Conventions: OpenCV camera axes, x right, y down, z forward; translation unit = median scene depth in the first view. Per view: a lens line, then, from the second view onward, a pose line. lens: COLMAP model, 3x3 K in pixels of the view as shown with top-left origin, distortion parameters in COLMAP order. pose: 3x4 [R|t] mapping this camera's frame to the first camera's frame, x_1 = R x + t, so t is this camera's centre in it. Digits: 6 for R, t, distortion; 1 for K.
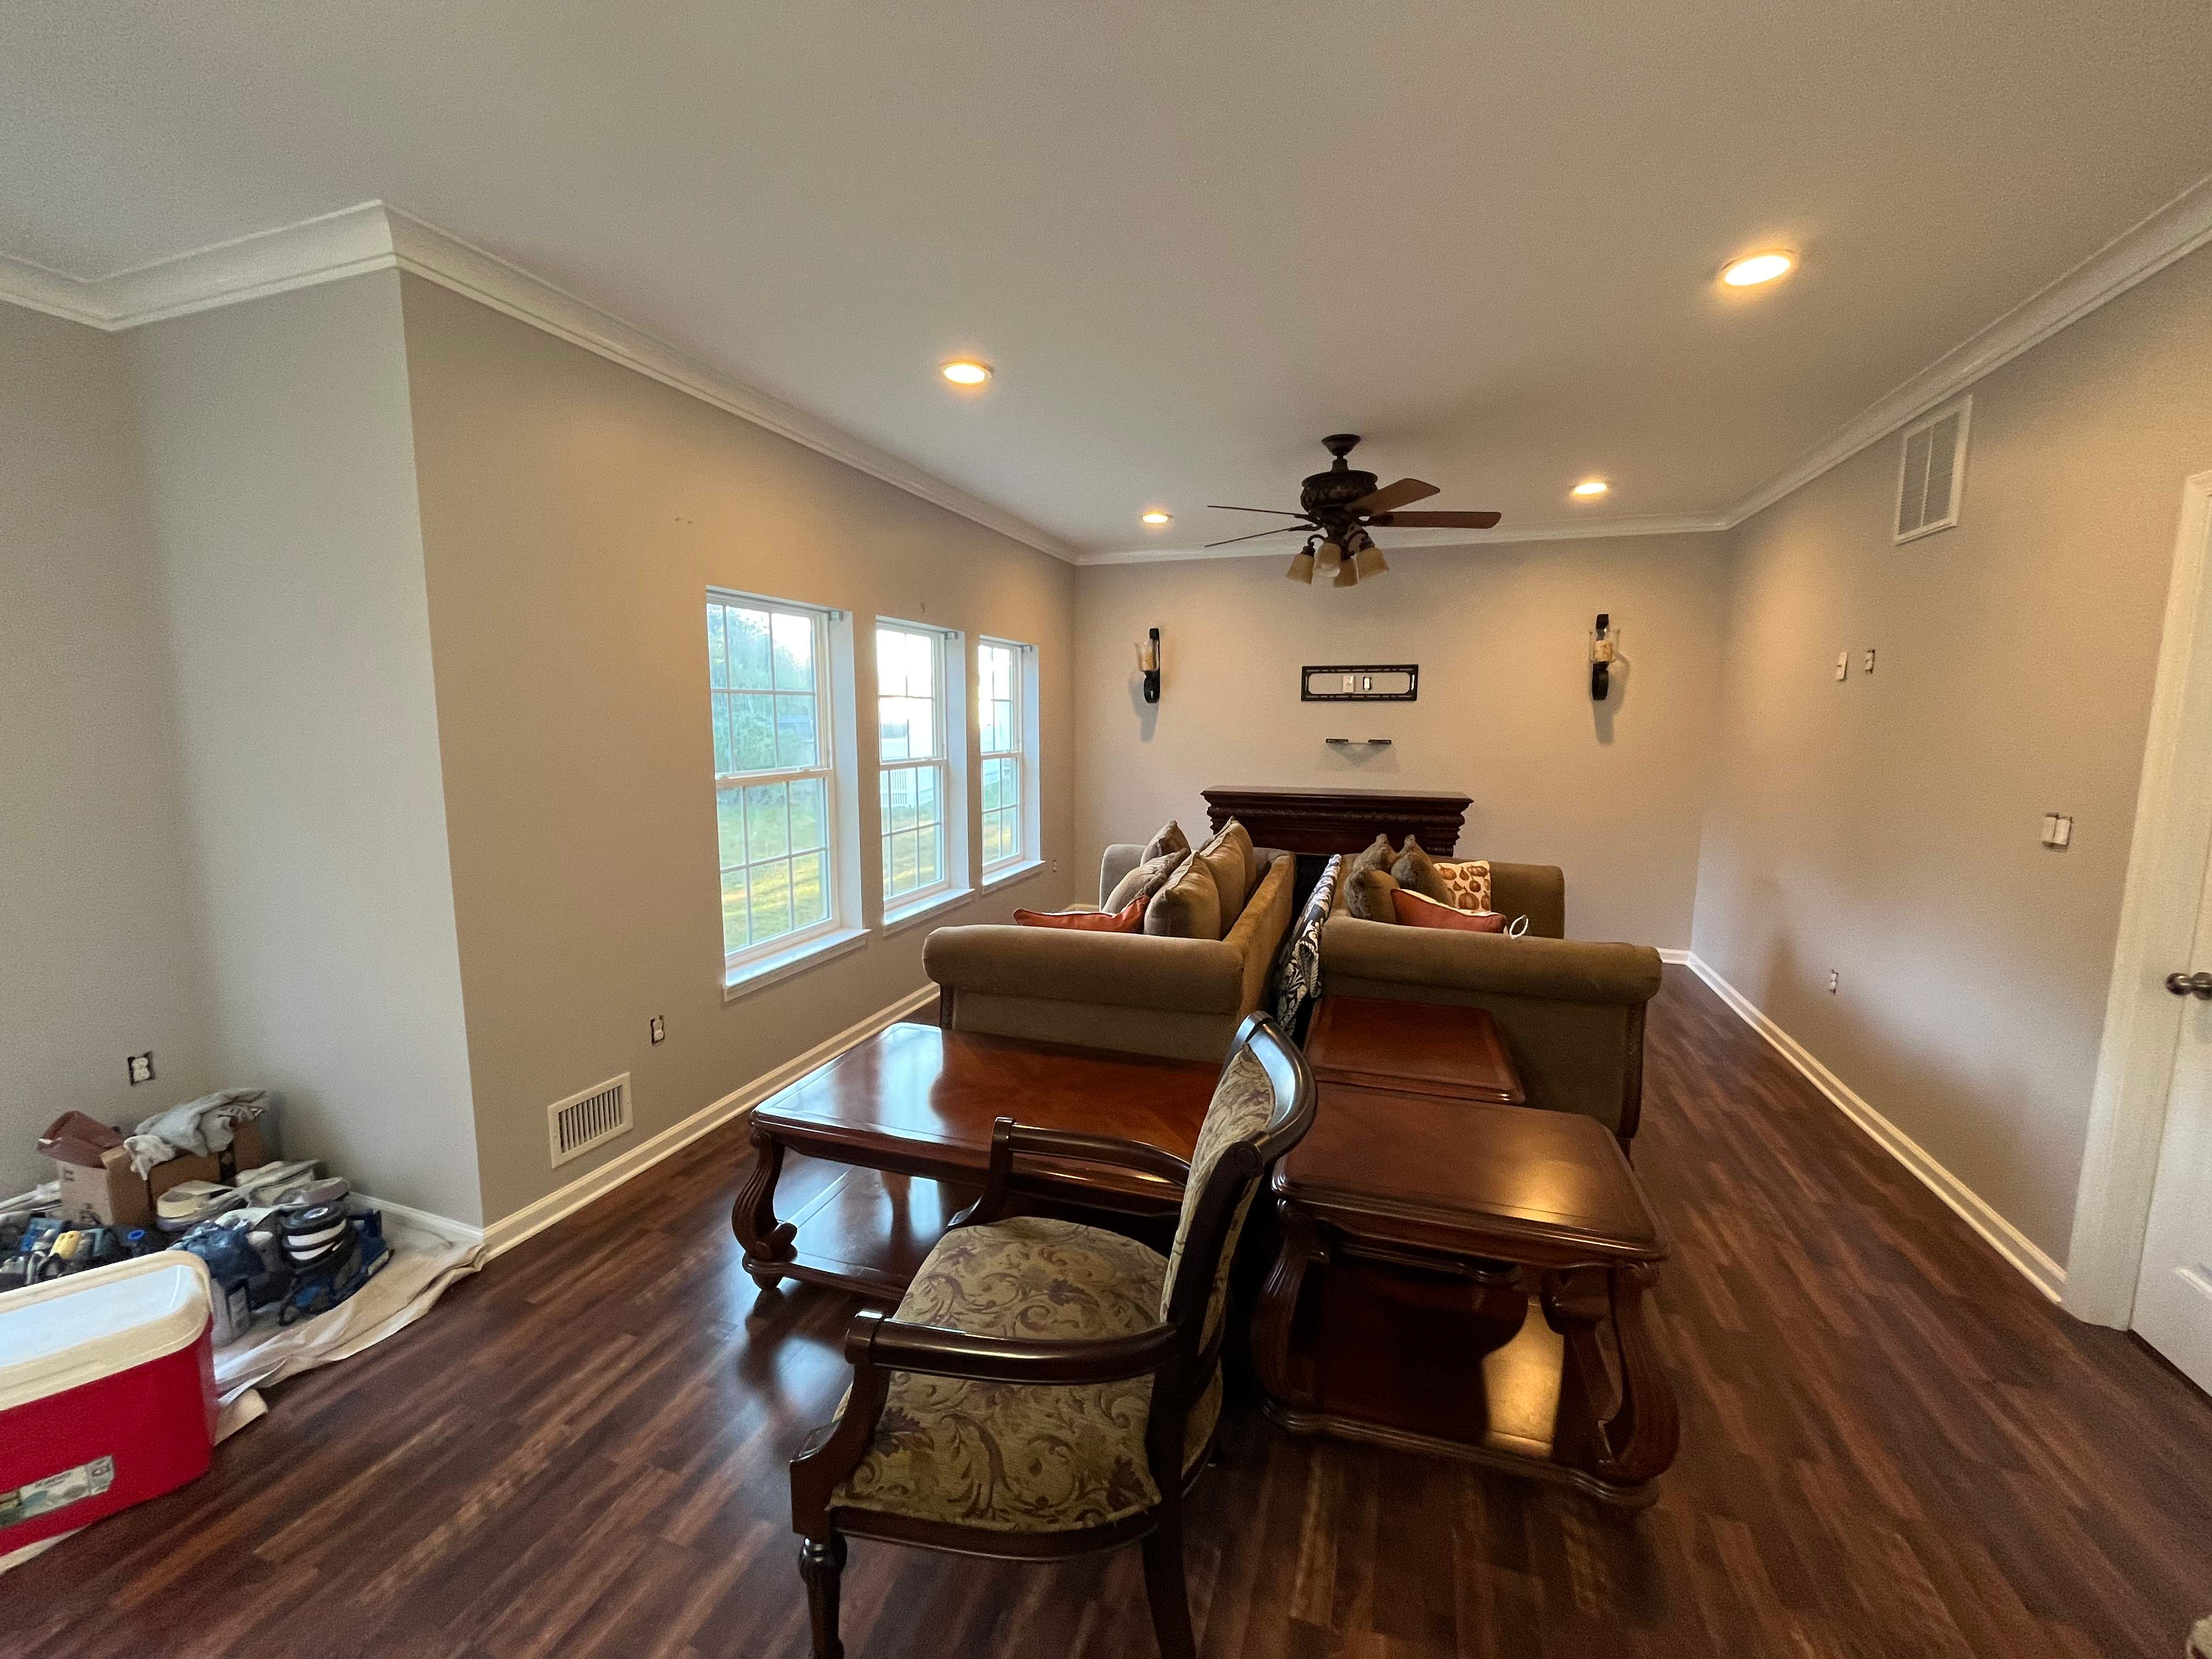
lens RADIAL K [[887.6, 0, 1100.1], [0, 887.6, 832.3], [0, 0, 1]] dist [-0.004273, -0.000547]
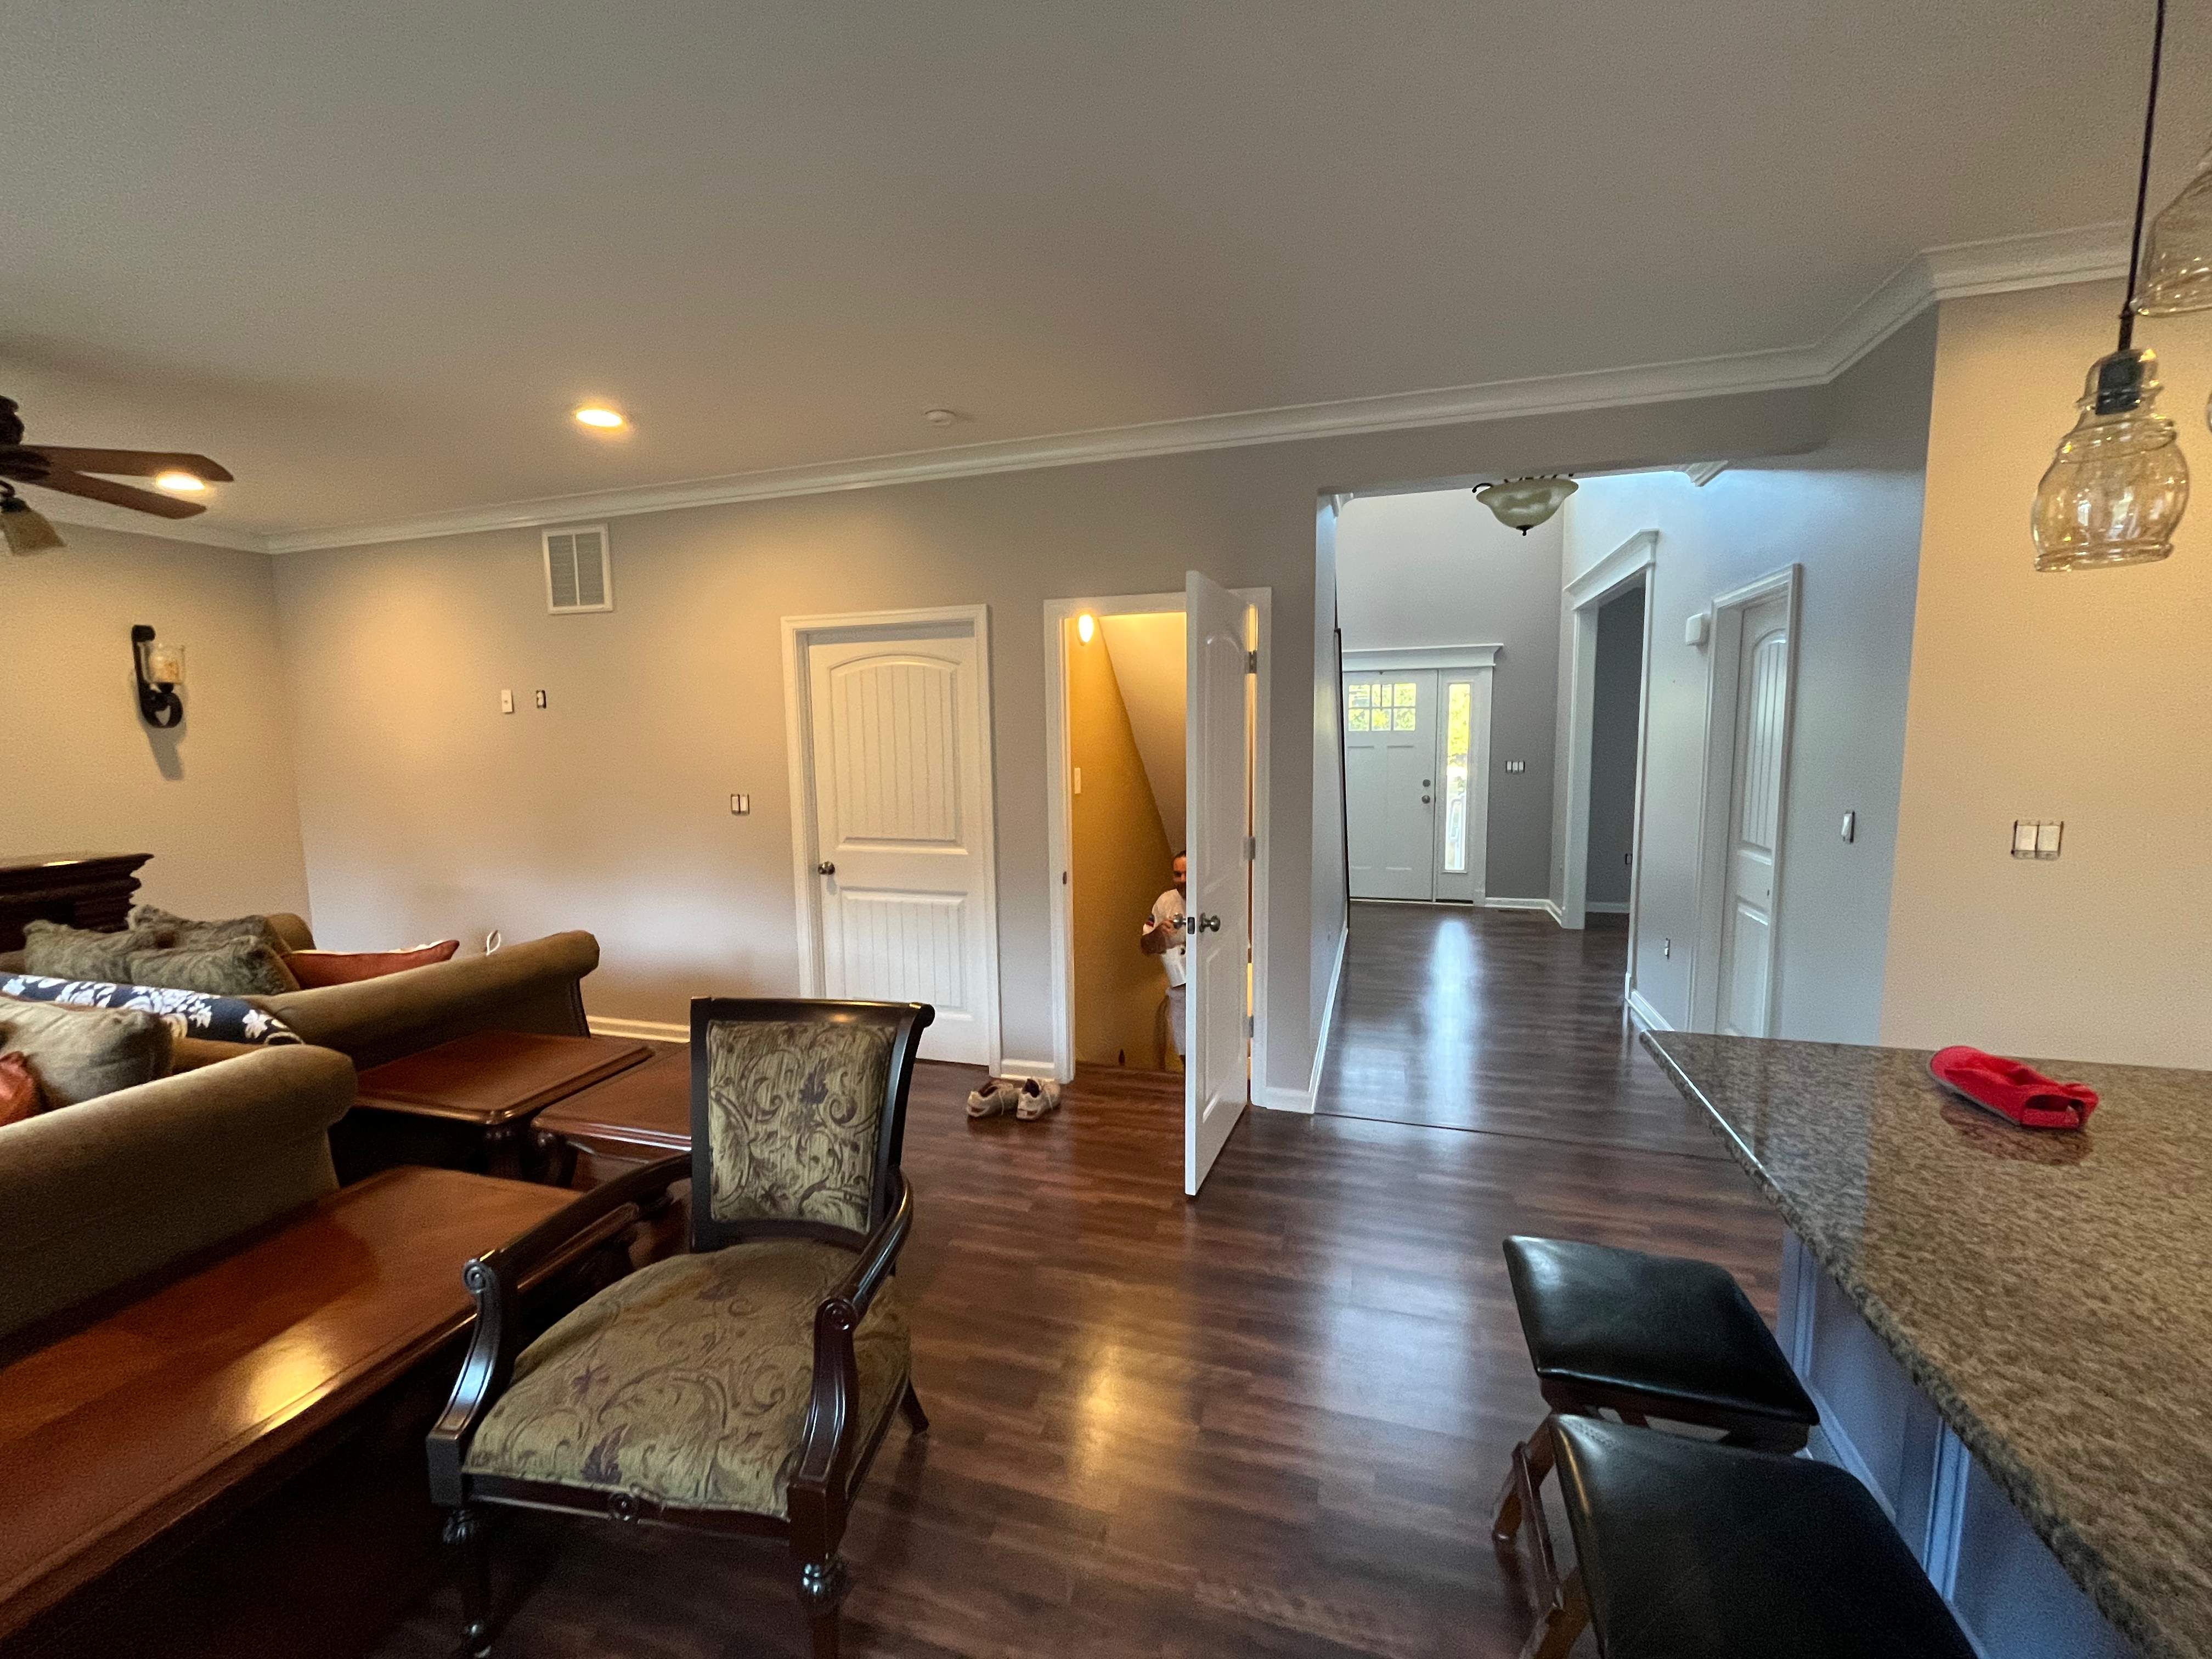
lens RADIAL K [[887.6, 0, 1100.1], [0, 887.6, 832.3], [0, 0, 1]] dist [-0.004273, -0.000547]
pose [[-0.026168, -0.113250, 0.993222, -0.676367], [0.142953, 0.982927, 0.115843, -0.047747], [-0.989384, 0.145015, -0.009531, 0.318329]]
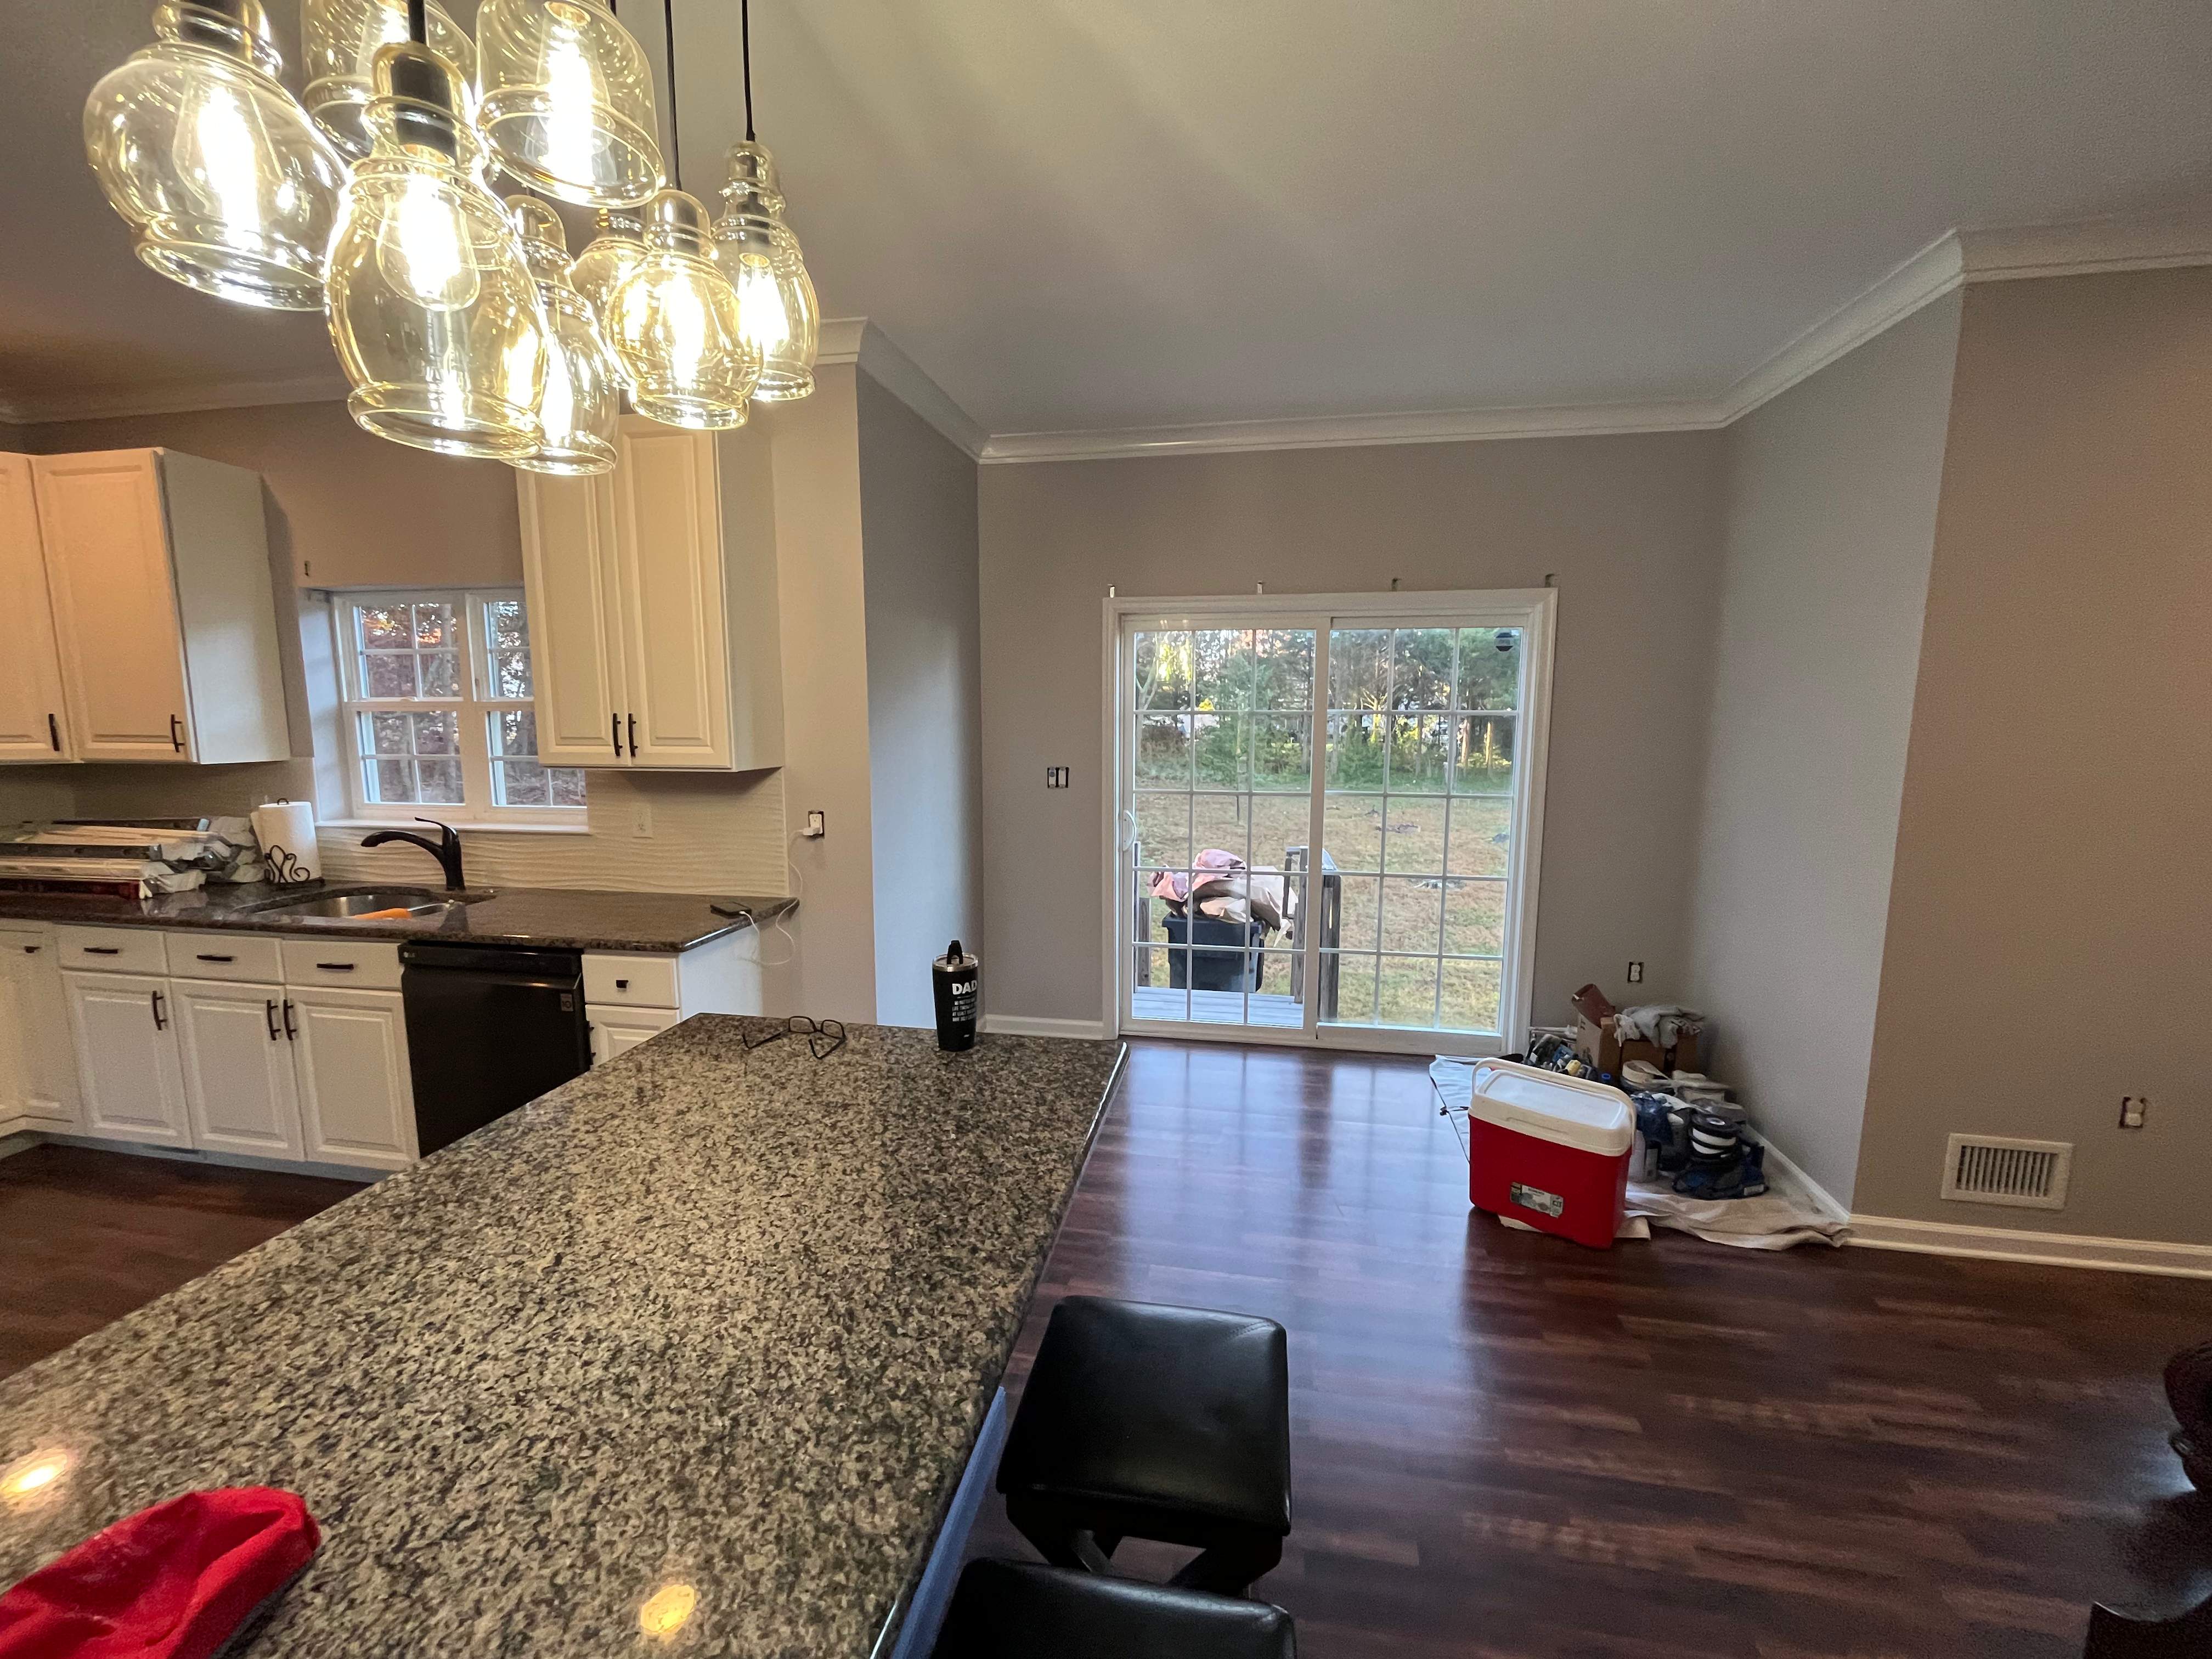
lens RADIAL K [[887.6, 0, 1100.1], [0, 887.6, 832.3], [0, 0, 1]] dist [-0.004273, -0.000547]
pose [[0.150853, 0.127800, -0.980260, 0.127312], [-0.127540, 0.985837, 0.108900, 0.008599], [0.980294, 0.108594, 0.165016, -0.079642]]
